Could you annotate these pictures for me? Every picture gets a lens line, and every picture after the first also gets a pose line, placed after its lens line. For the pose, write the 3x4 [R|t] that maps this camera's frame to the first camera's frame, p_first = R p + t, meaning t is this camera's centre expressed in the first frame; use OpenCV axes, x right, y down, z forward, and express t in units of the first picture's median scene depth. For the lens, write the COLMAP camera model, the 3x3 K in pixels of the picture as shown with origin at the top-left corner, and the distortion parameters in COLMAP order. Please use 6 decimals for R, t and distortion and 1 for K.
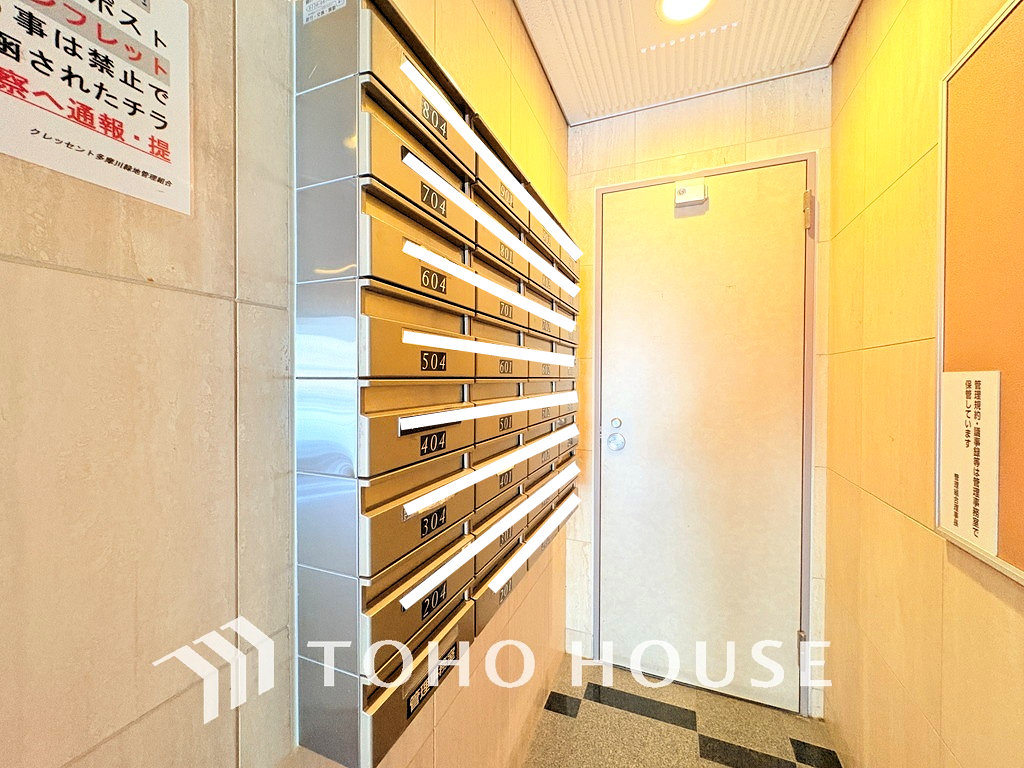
lens RADIAL K [[410.2, 0, 511.2], [0, 410.2, 382.4], [0, 0, 1]] dist [0.000416, 0.000041]
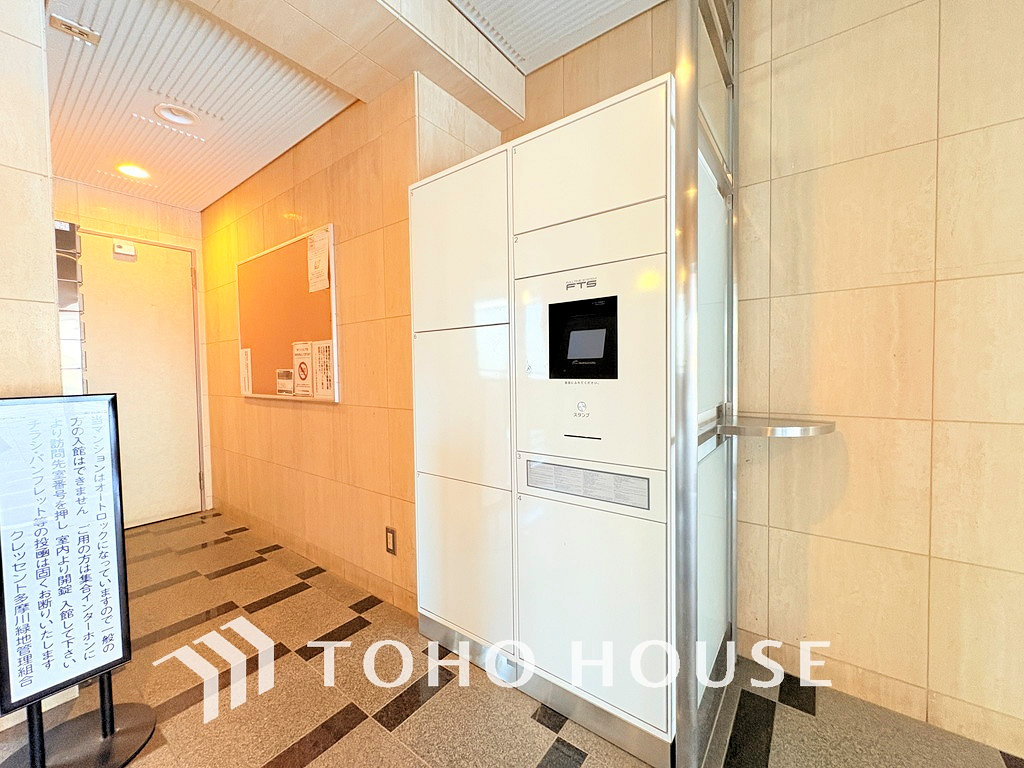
lens RADIAL K [[410.2, 0, 510.4], [0, 410.2, 383.5], [0, 0, 1]] dist [0.000416, 0.000041]
pose [[0.257642, -0.040800, 0.965379, -0.949108], [0.025259, 0.999051, 0.035482, 0.110009], [-0.965910, 0.015243, 0.258429, -1.154929]]
